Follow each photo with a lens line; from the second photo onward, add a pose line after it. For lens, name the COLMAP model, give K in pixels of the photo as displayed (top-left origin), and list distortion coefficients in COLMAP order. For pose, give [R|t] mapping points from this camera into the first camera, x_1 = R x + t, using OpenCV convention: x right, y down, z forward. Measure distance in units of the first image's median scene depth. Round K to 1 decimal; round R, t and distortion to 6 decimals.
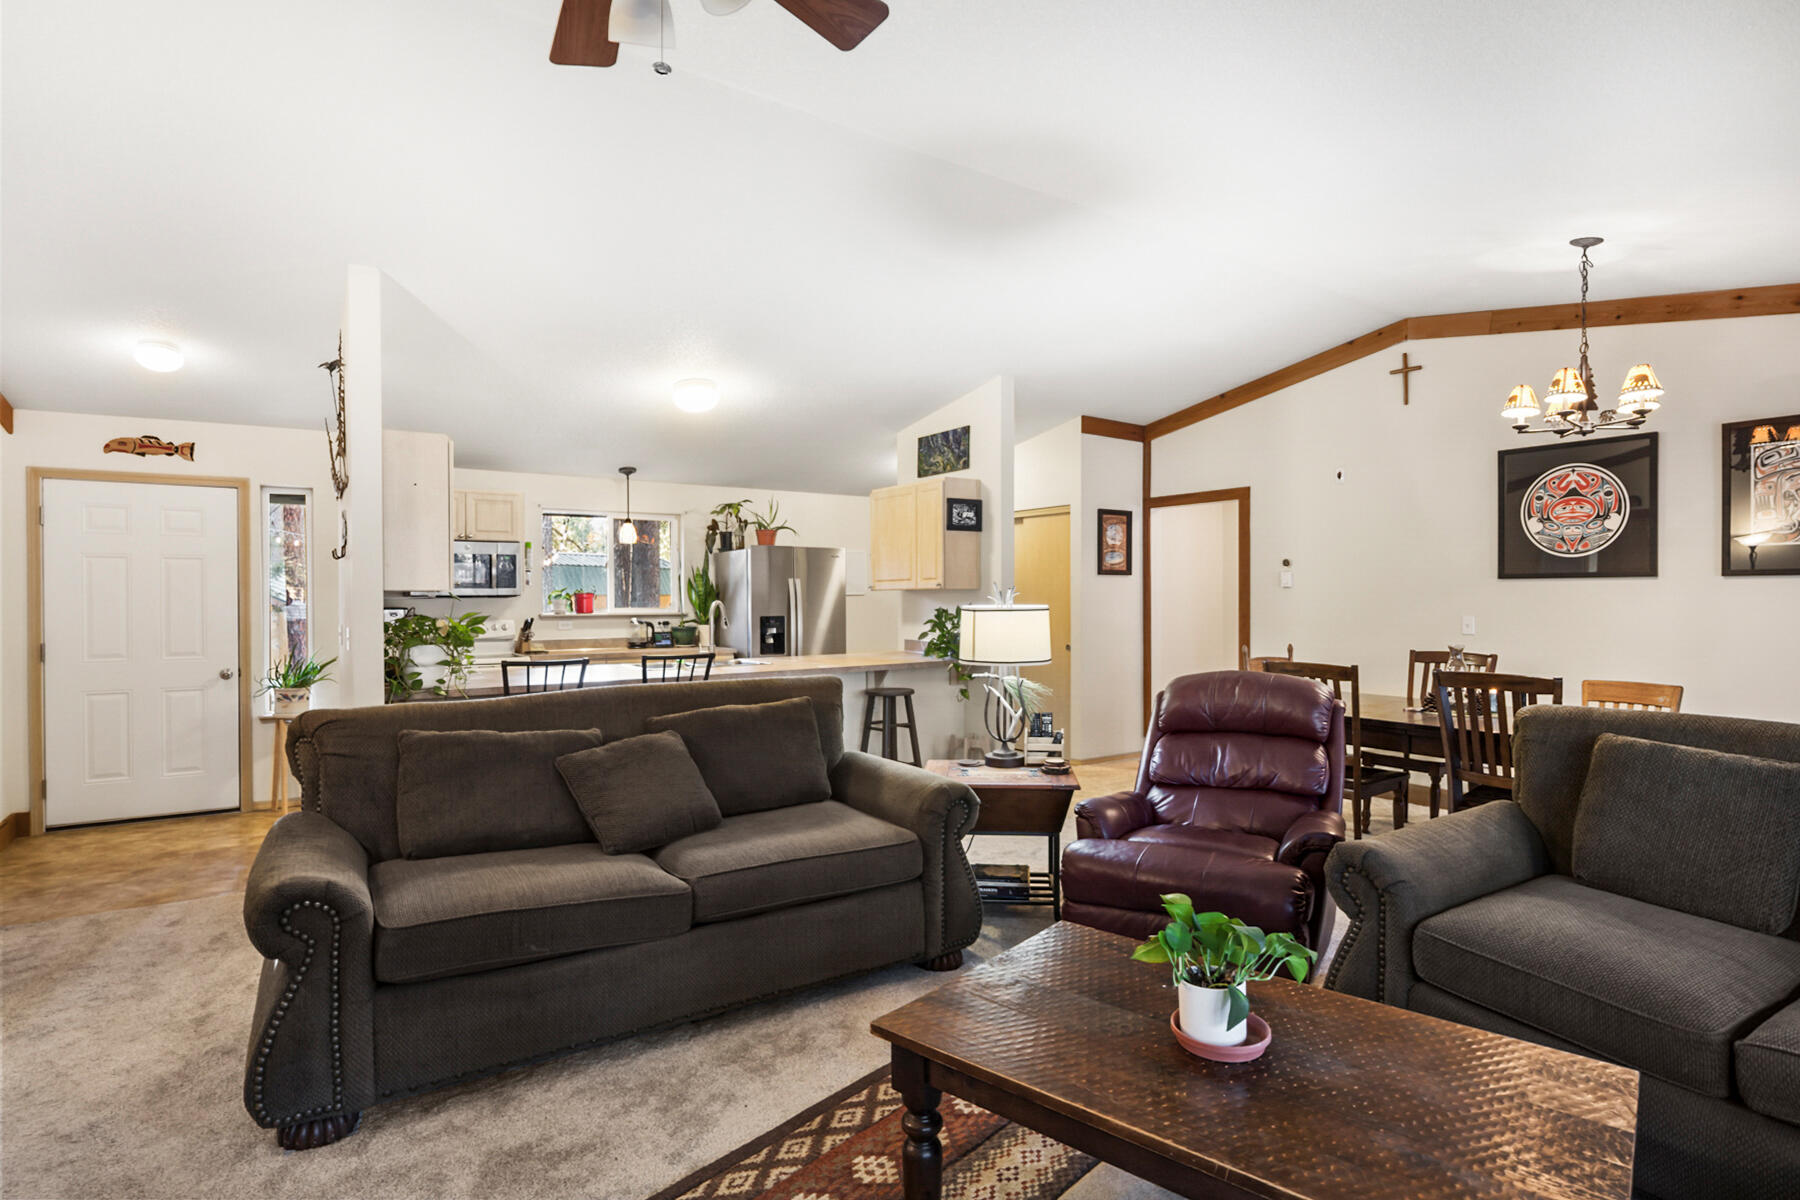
lens RADIAL K [[909.0, 0, 905.3], [0, 909.0, 602.3], [0, 0, 1]] dist [-0.025668, 0.013274]
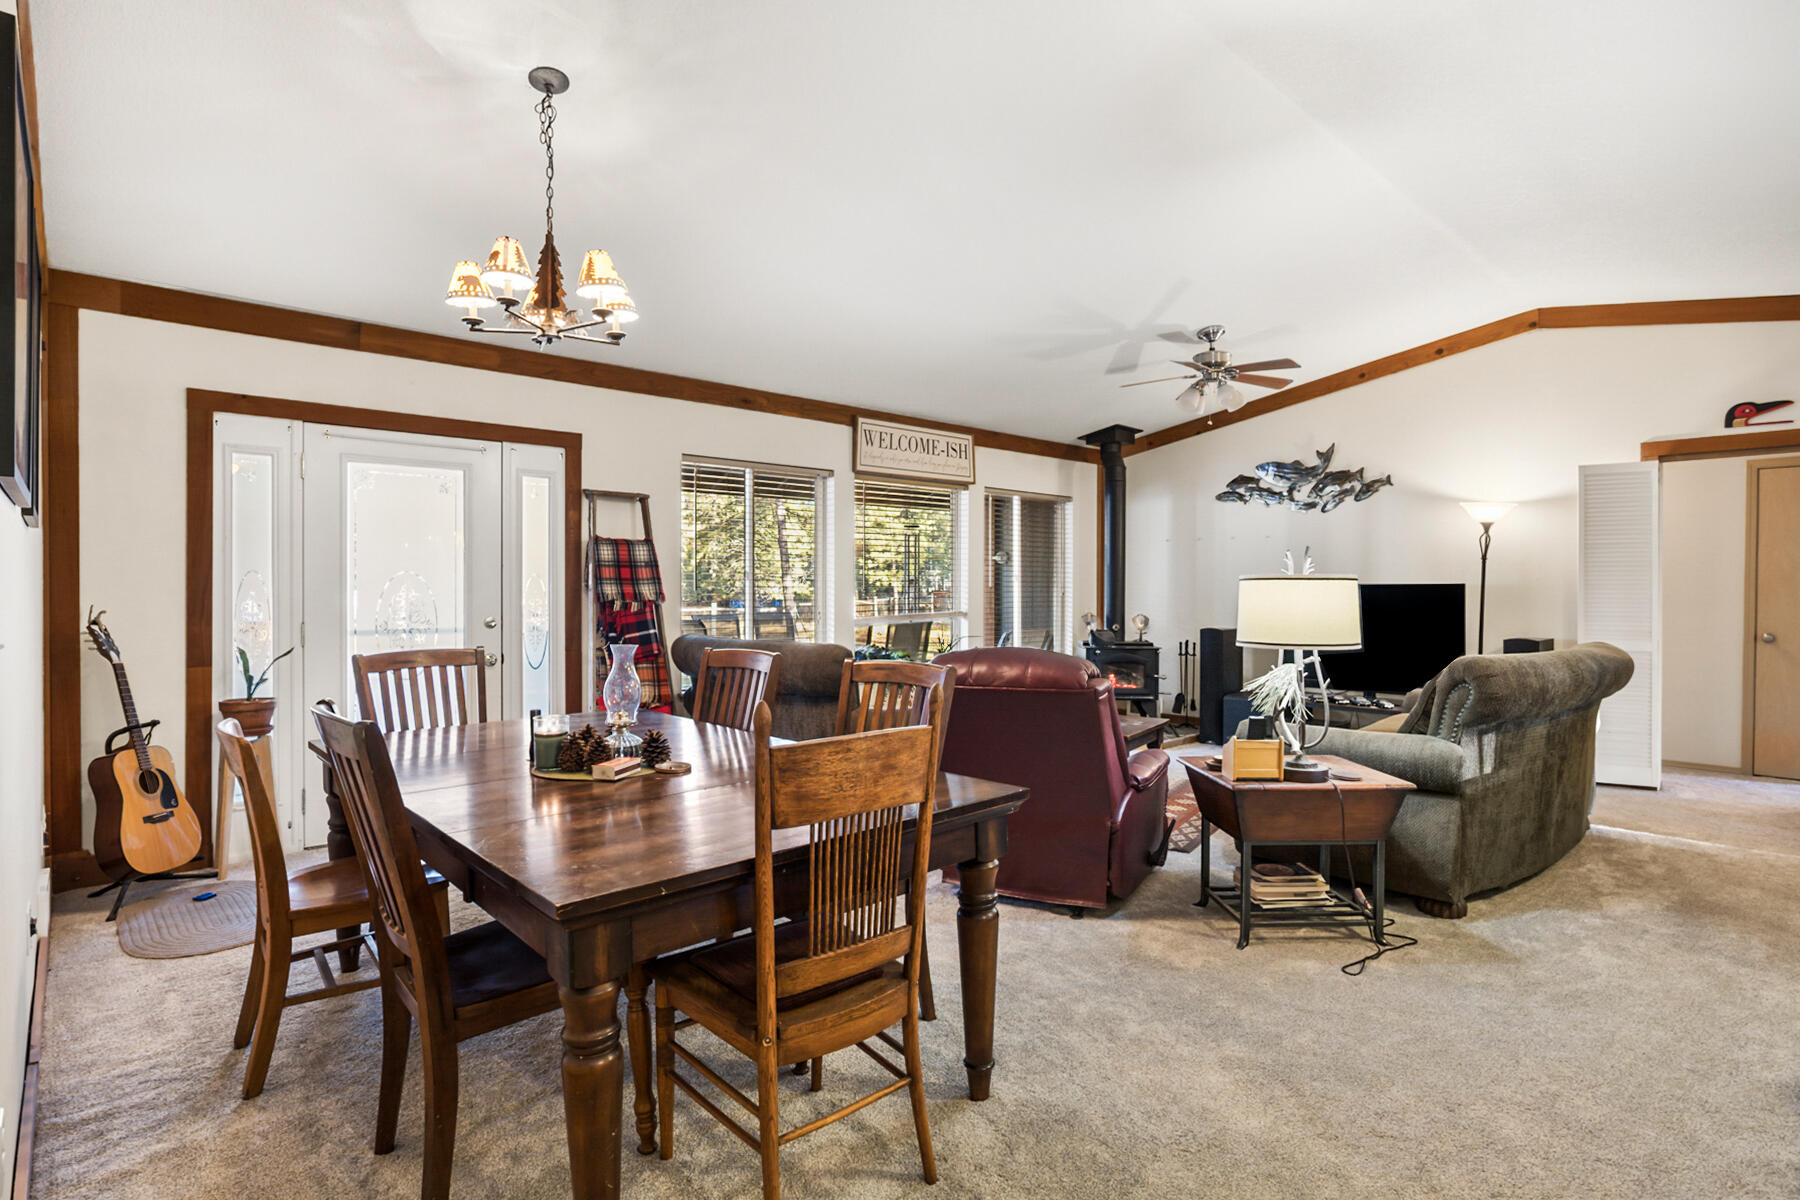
lens RADIAL K [[911.8, 0, 904.1], [0, 911.8, 589.6], [0, 0, 1]] dist [-0.022260, 0.010392]
pose [[-0.990182, 0.002952, -0.139751, 0.398928], [0.001839, 0.999966, 0.008094, 0.006903], [0.139770, 0.007758, -0.990154, 1.238833]]
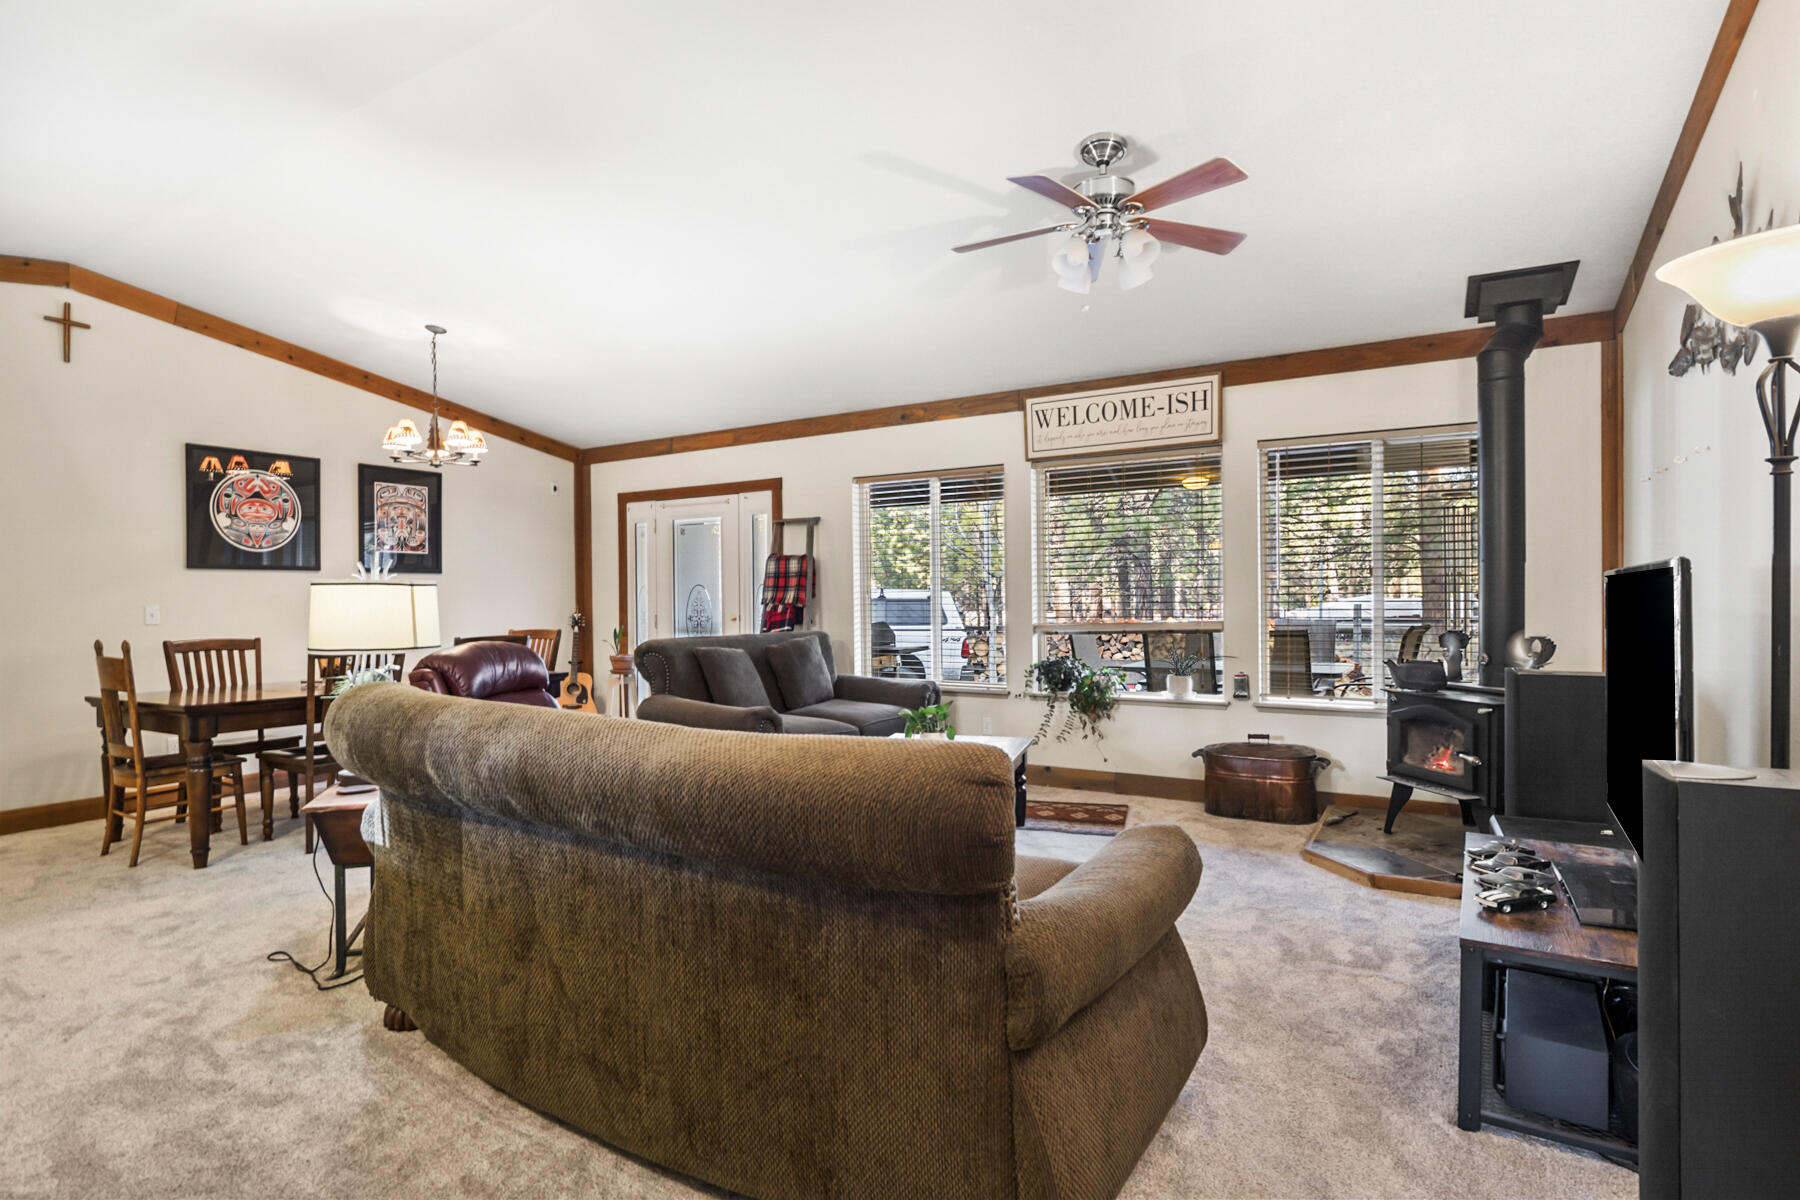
lens RADIAL K [[909.0, 0, 905.3], [0, 909.0, 602.3], [0, 0, 1]] dist [-0.025668, 0.013274]
pose [[-0.414768, 0.000714, 0.909927, -0.572230], [0.015910, 0.999853, 0.006468, 0.017972], [-0.909788, 0.017159, -0.414718, 0.643426]]
